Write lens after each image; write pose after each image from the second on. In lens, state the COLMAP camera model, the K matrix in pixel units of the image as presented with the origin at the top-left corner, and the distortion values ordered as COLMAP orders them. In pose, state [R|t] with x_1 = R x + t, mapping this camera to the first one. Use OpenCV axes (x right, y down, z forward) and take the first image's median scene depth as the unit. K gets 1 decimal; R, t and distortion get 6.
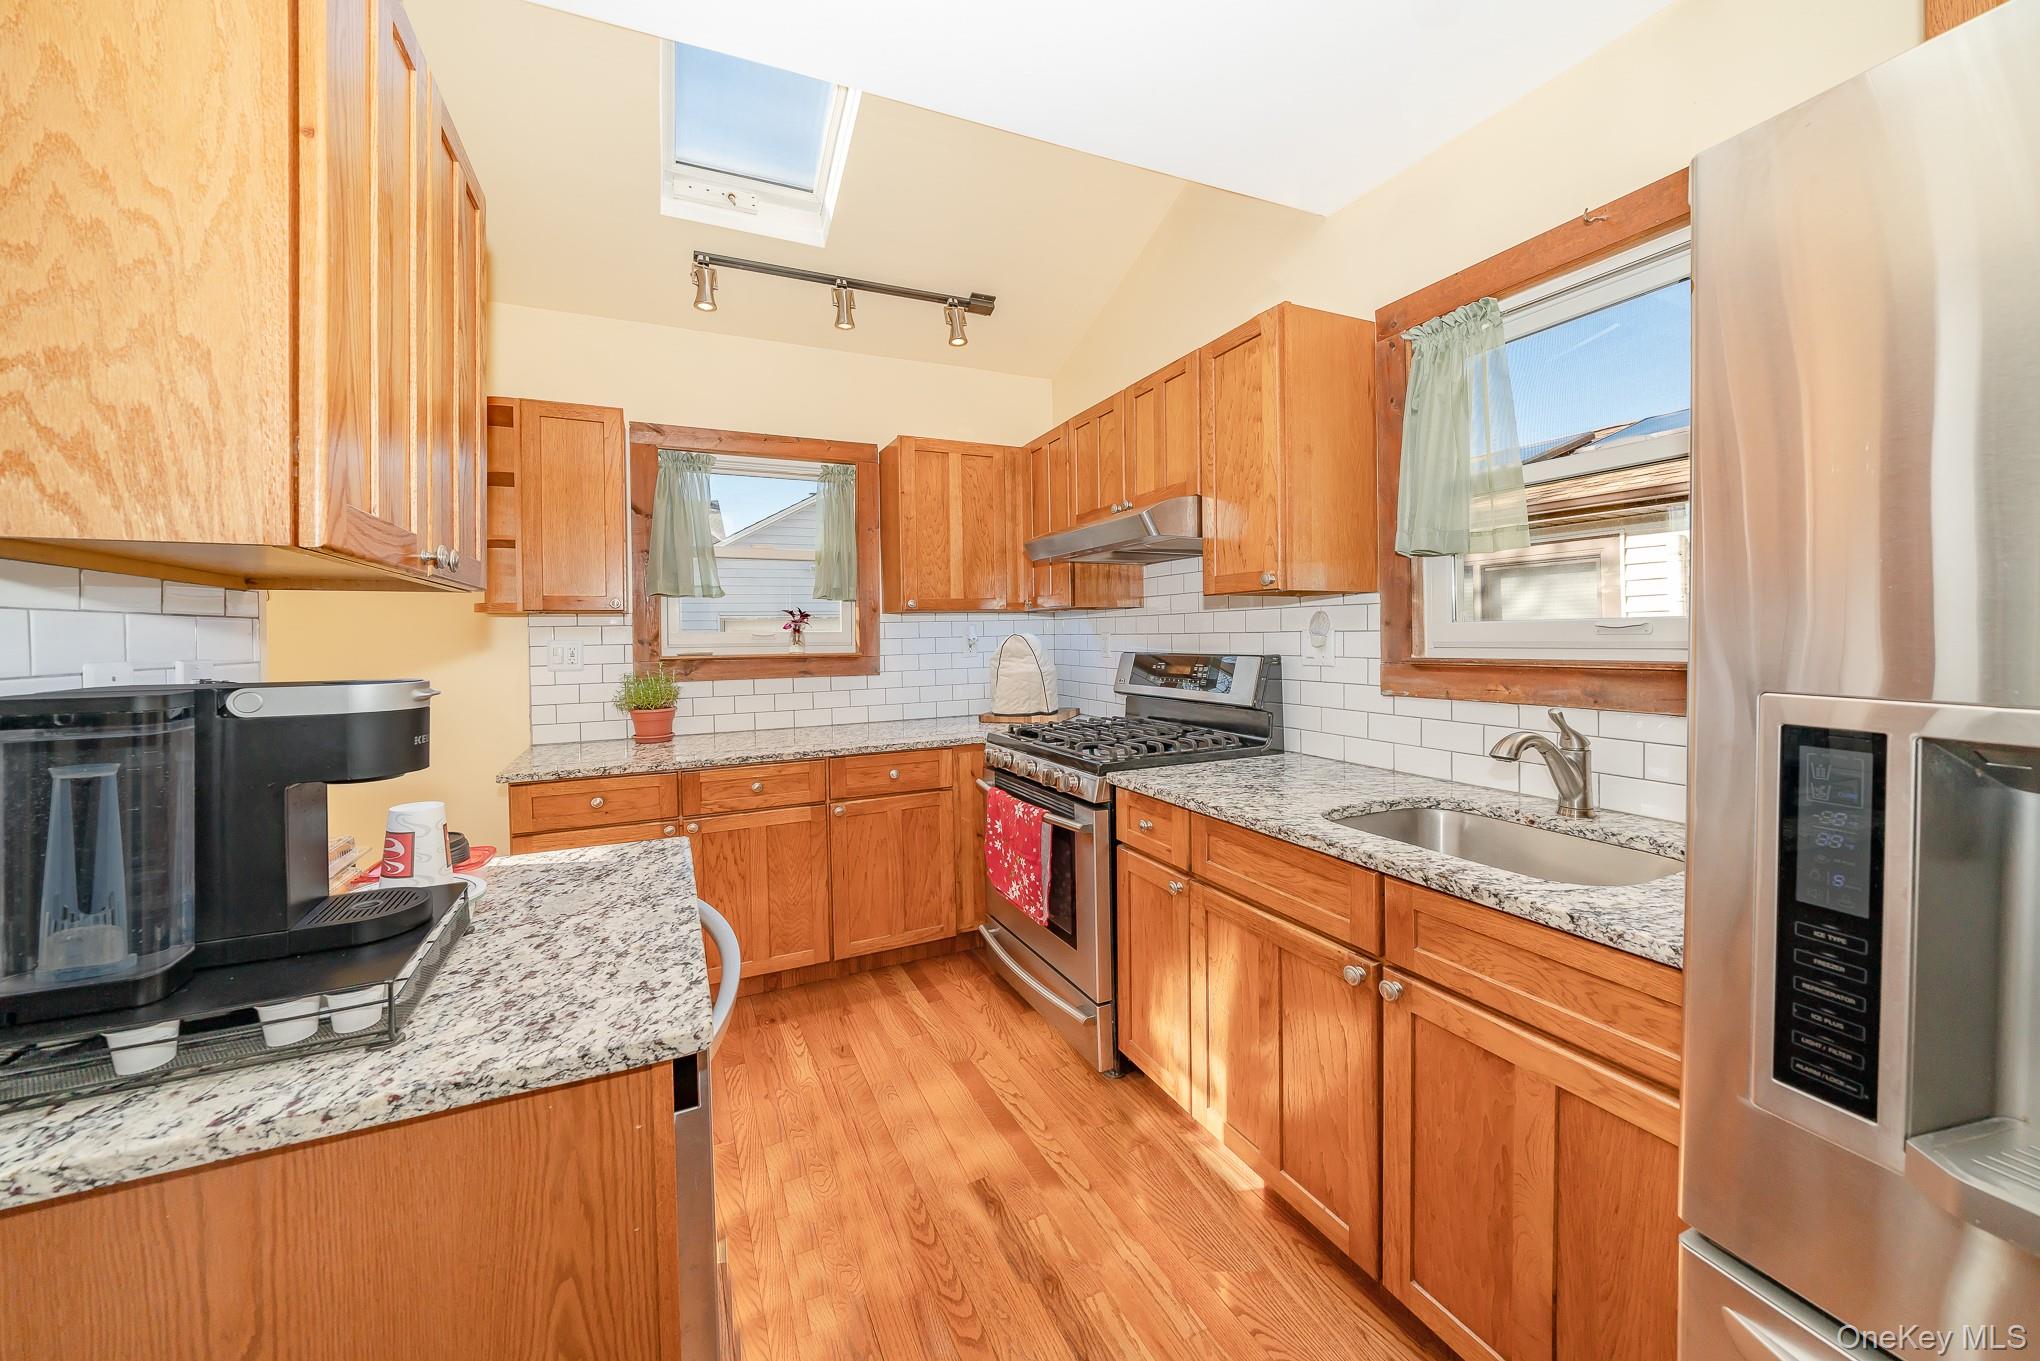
lens RADIAL K [[733.8, 0, 1061.5], [0, 733.8, 640.0], [0, 0, 1]] dist [0.002486, 0.001417]
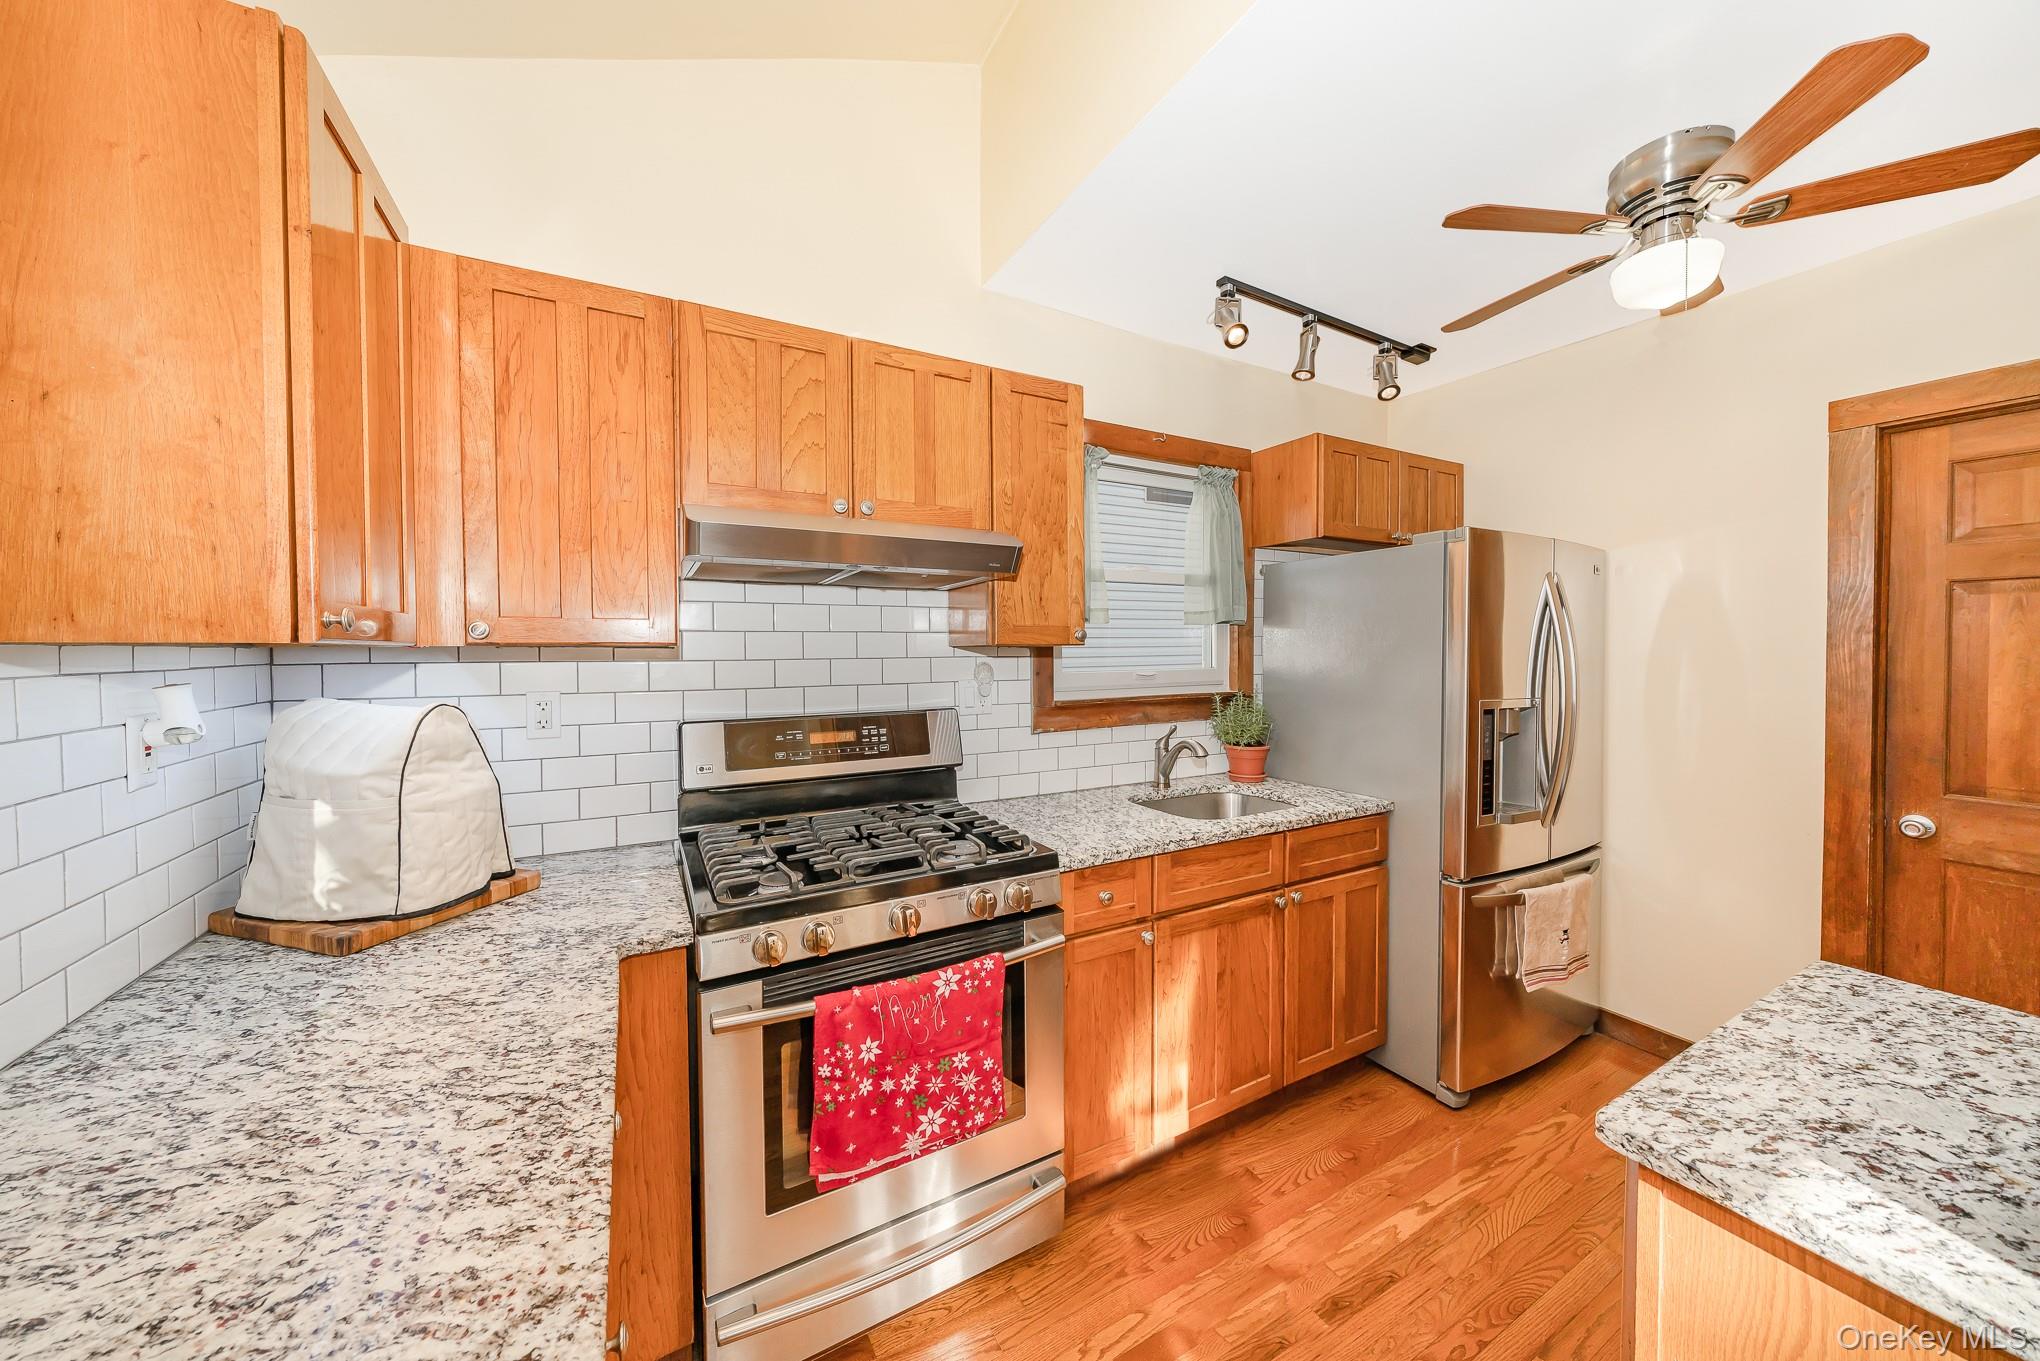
lens RADIAL K [[733.8, 0, 1032.1], [0, 733.8, 669.2], [0, 0, 1]] dist [0.002486, 0.001417]
pose [[-0.053930, -0.011502, 0.998478, -1.301321], [0.008562, 0.999892, 0.011981, -0.076858], [-0.998508, 0.009195, -0.053826, 1.843238]]
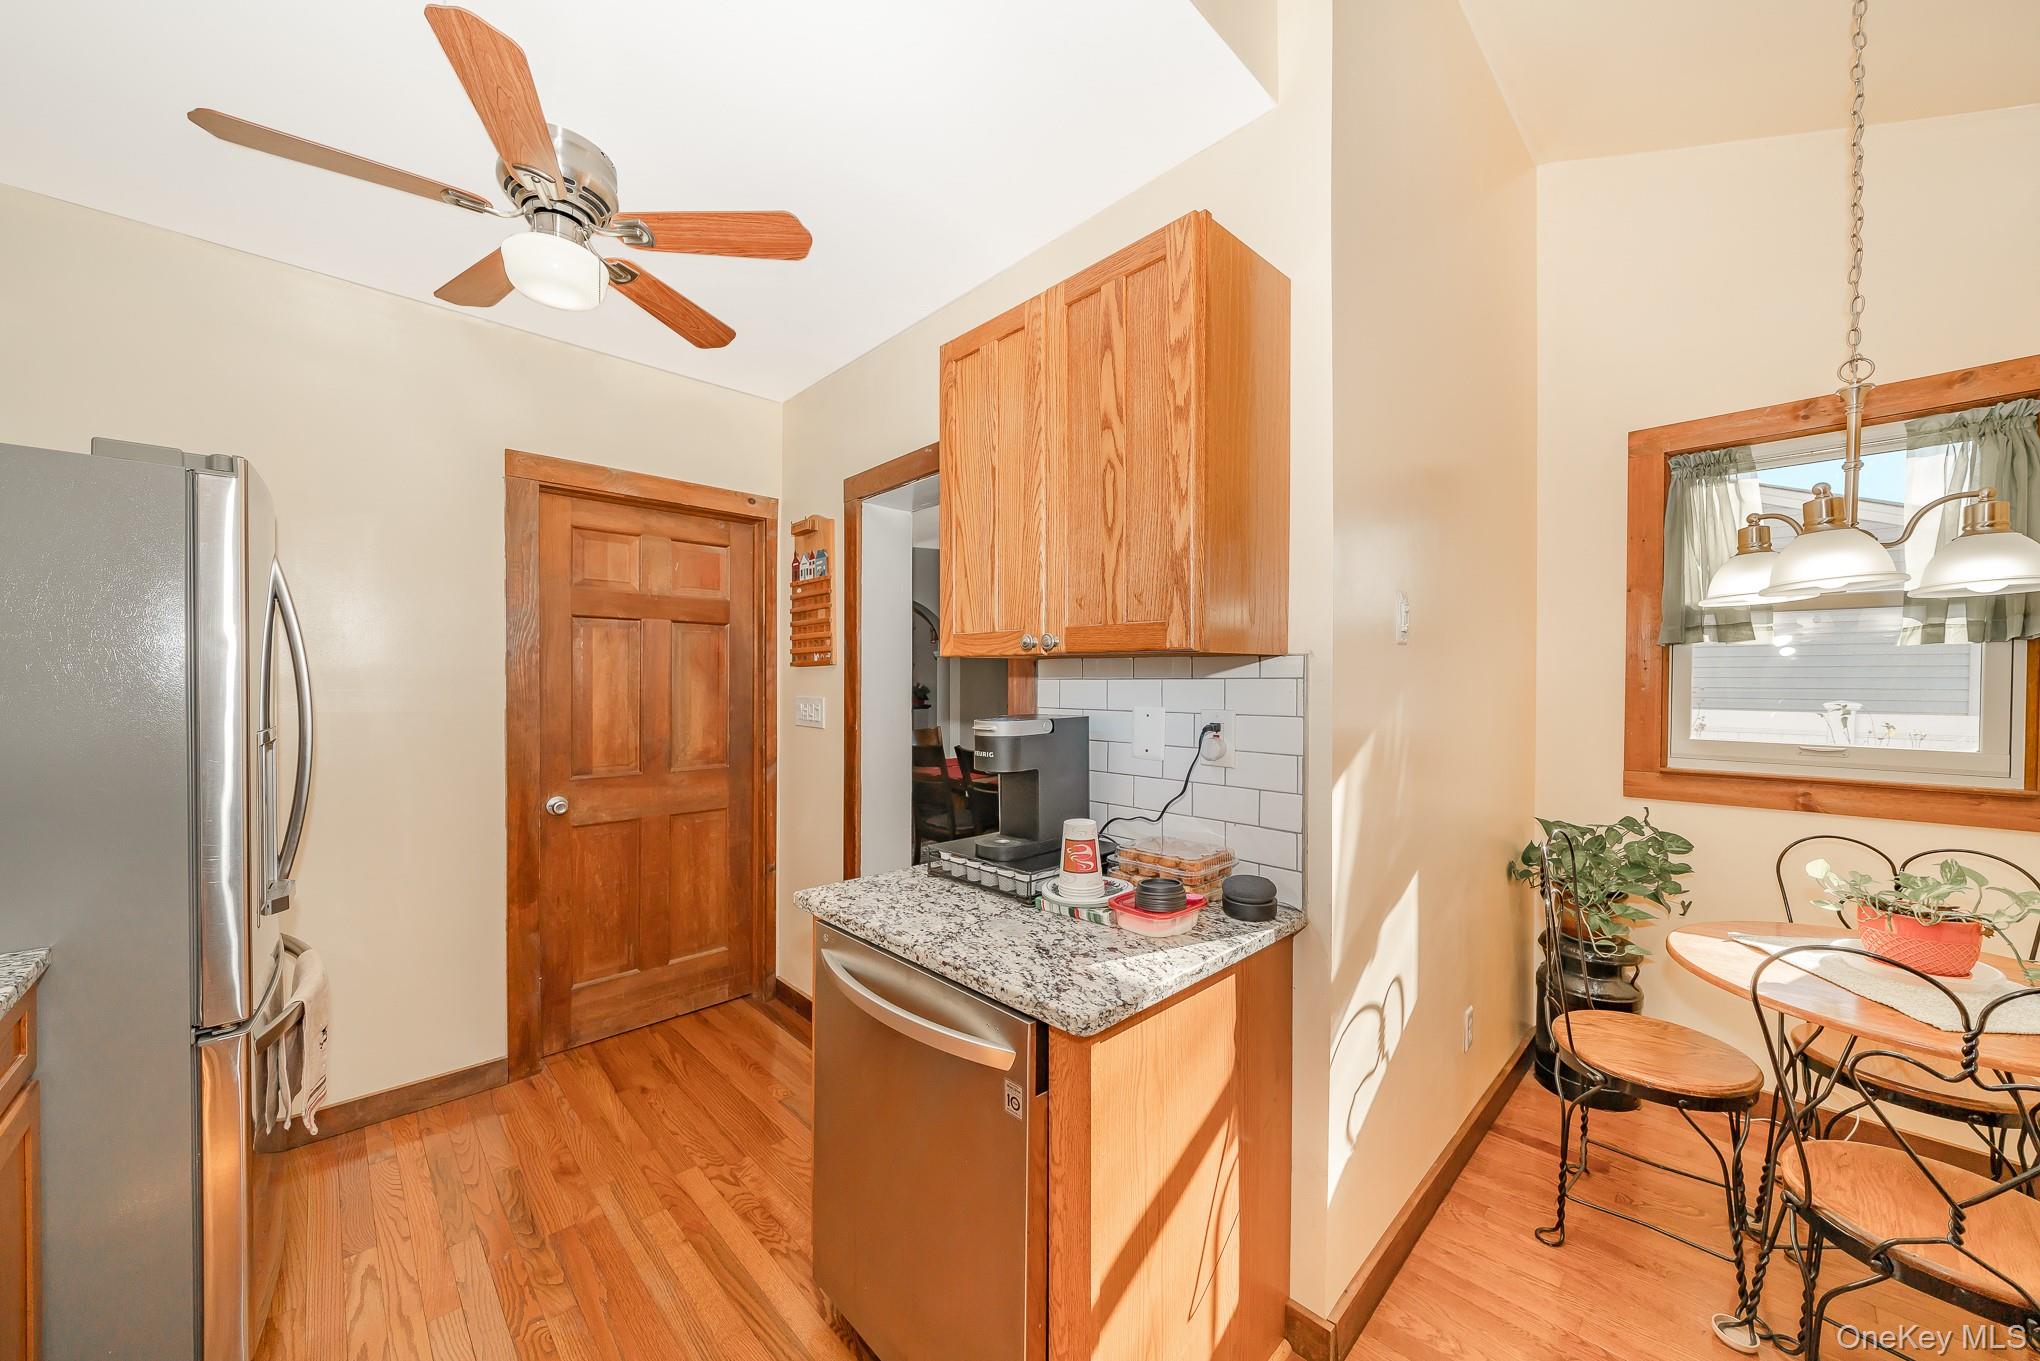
lens RADIAL K [[683.3, 0, 1006.0], [0, 683.3, 684.3], [0, 0, 1]] dist [0.001348, 0.000004]
pose [[-0.962069, 0.012262, -0.272531, -0.364900], [0.008269, 0.999841, 0.015795, -0.051876], [0.272681, 0.012943, -0.962017, 2.018877]]
